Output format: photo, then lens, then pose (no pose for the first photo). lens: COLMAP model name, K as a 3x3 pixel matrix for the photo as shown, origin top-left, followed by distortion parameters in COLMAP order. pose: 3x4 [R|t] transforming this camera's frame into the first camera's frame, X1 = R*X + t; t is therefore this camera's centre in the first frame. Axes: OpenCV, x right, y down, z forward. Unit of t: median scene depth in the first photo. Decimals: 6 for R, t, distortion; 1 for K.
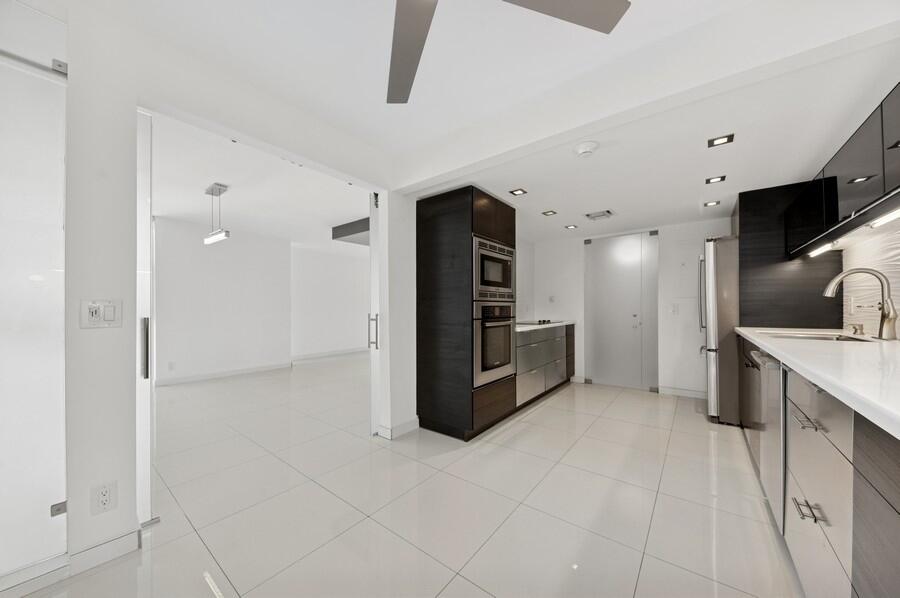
lens RADIAL K [[311.0, 0, 449.3], [0, 311.0, 304.7], [0, 0, 1]] dist [0.000262, -0.000075]
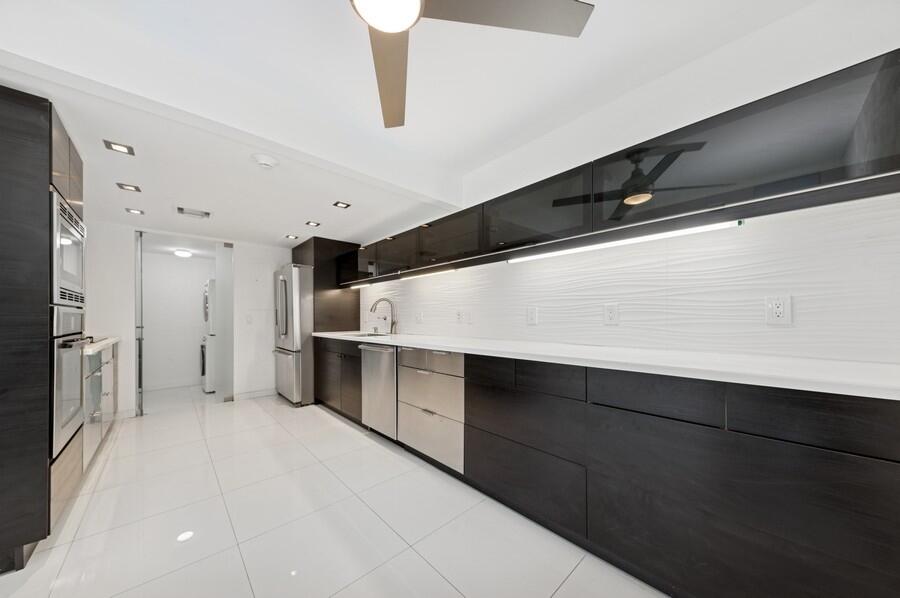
lens RADIAL K [[311.0, 0, 443.5], [0, 311.0, 316.3], [0, 0, 1]] dist [0.000262, -0.000075]
pose [[0.138818, 0.002111, 0.990316, -0.349905], [-0.005524, 0.999984, -0.001357, -0.001815], [-0.990303, -0.005283, 0.138827, 0.220808]]
